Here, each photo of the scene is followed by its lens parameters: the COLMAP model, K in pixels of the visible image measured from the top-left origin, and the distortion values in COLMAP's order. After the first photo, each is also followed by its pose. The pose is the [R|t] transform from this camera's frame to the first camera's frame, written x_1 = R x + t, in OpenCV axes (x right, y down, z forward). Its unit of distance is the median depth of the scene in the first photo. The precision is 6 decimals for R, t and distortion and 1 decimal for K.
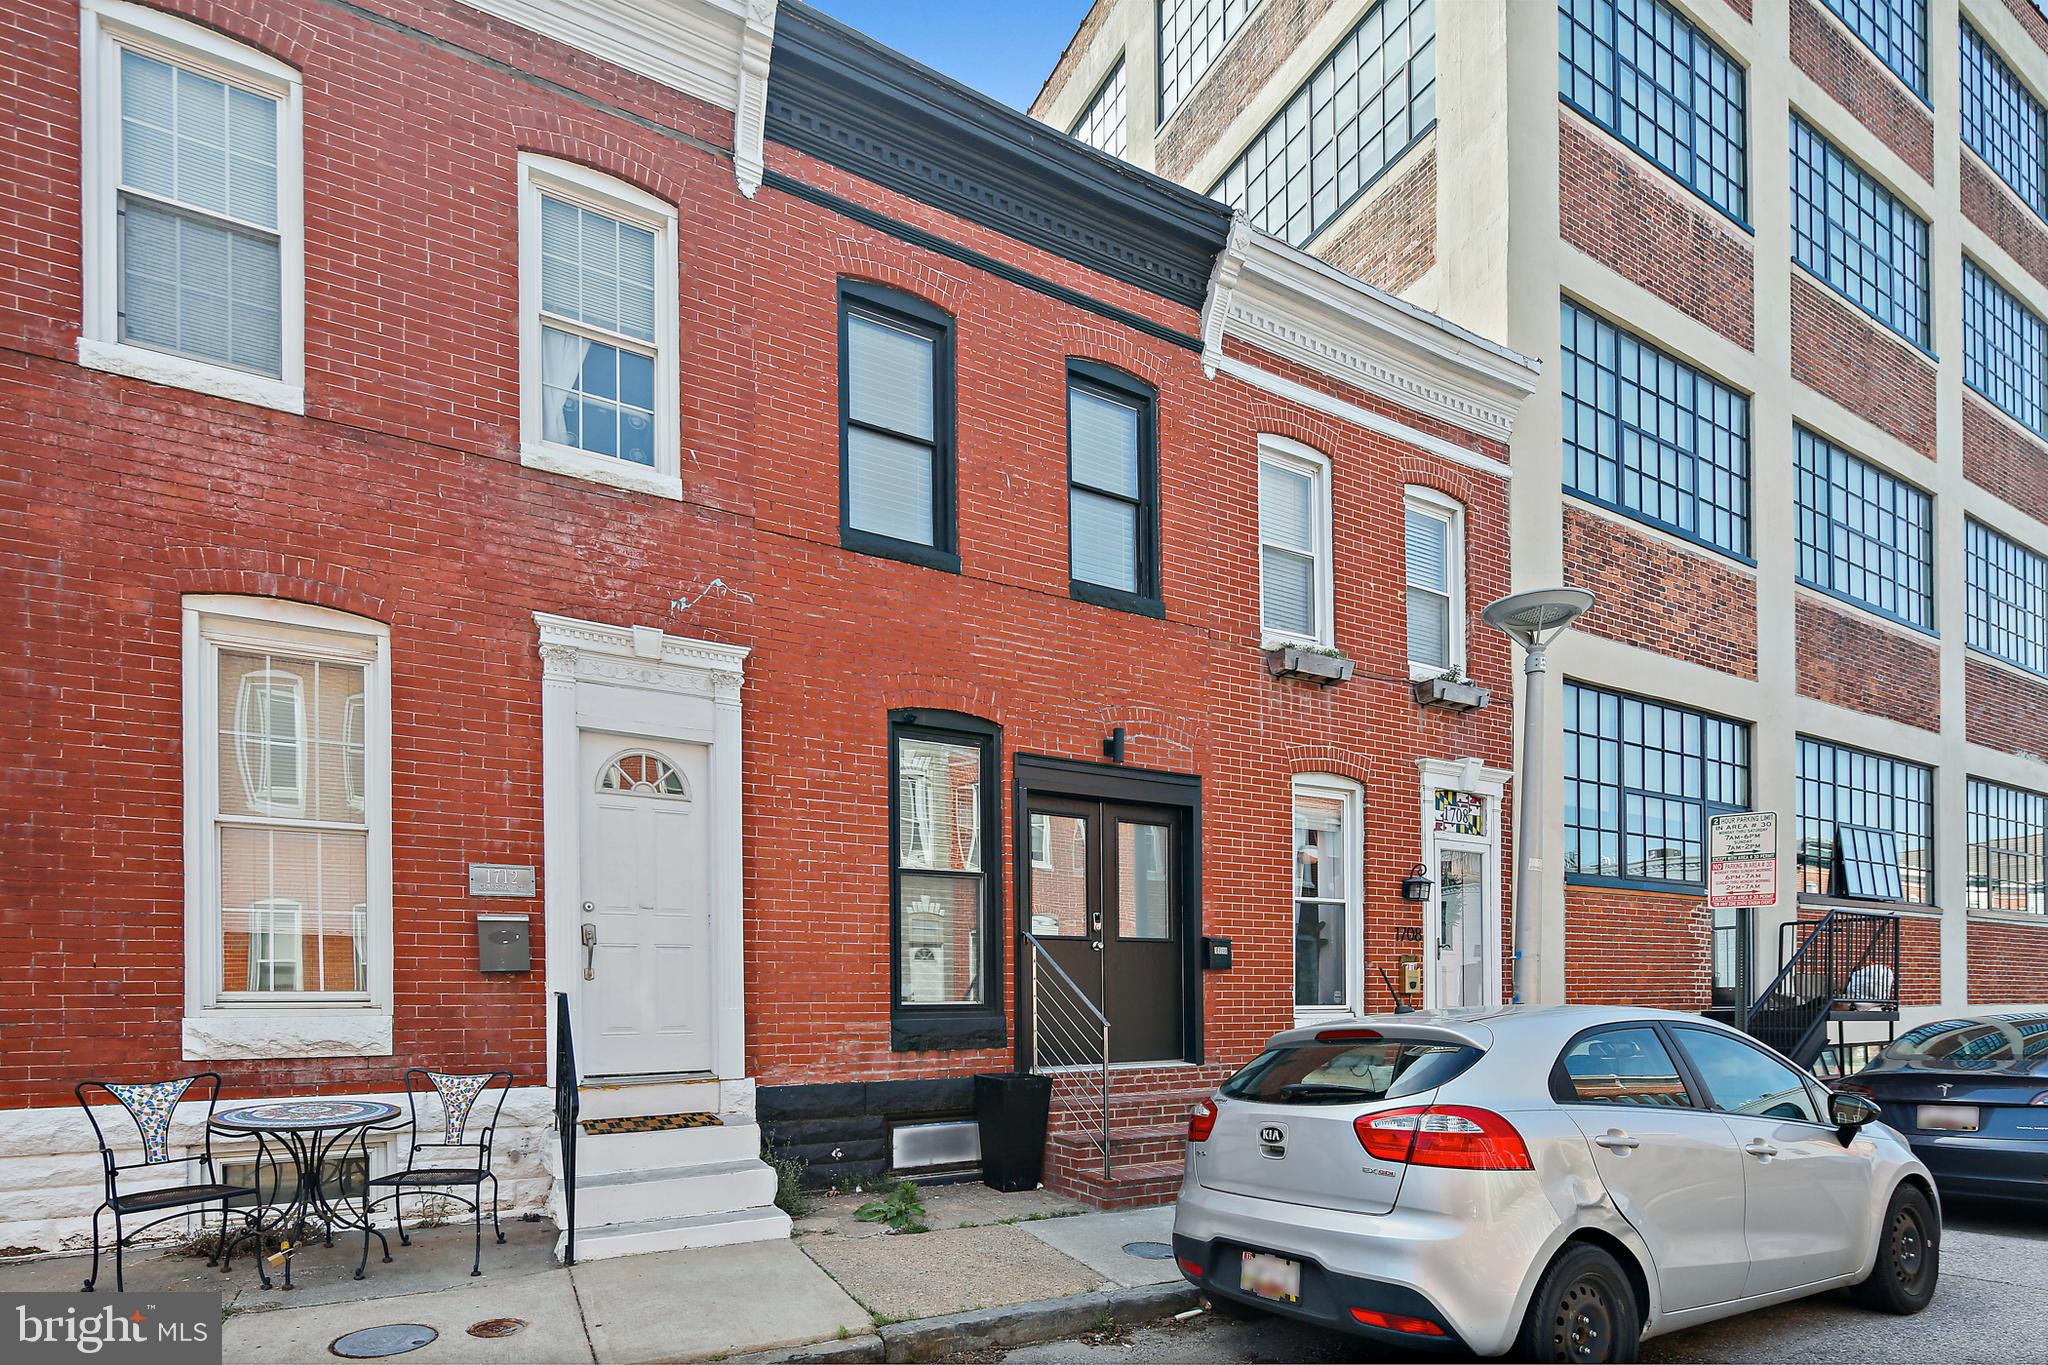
lens RADIAL K [[998.1, 0, 1020.8], [0, 998.1, 691.5], [0, 0, 1]] dist [0.001966, -0.003007]
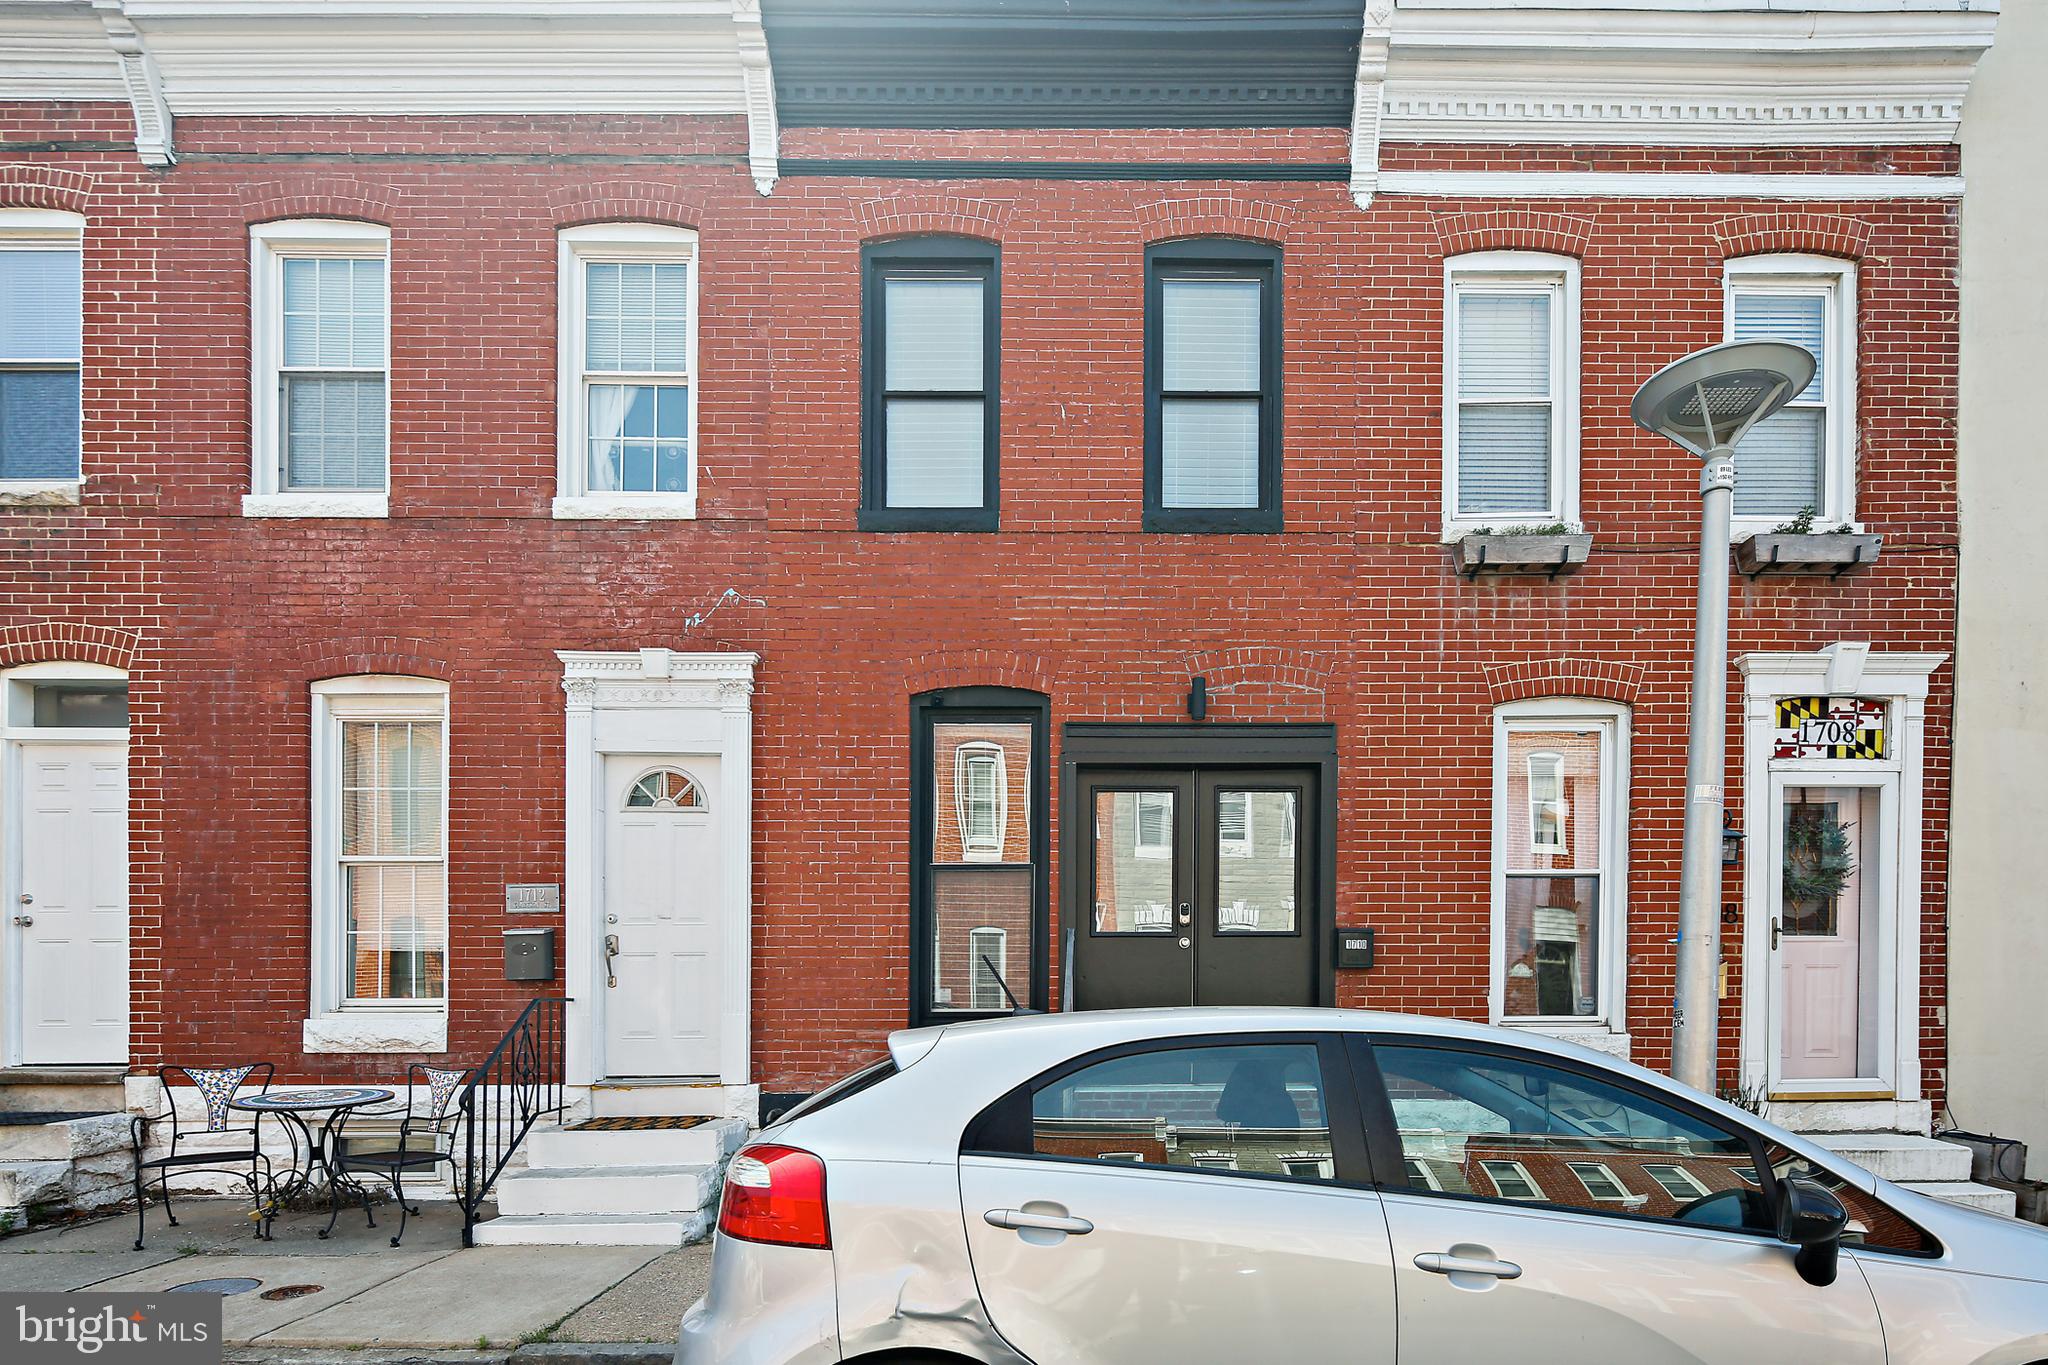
lens RADIAL K [[1040.7, 0, 982.1], [0, 1040.7, 742.4], [0, 0, 1]] dist [0.003144, -0.005273]
pose [[0.874485, -0.119979, -0.469980, 0.357247], [0.140724, 0.990007, 0.009110, 0.060168], [0.464191, -0.074104, 0.882630, 0.176938]]
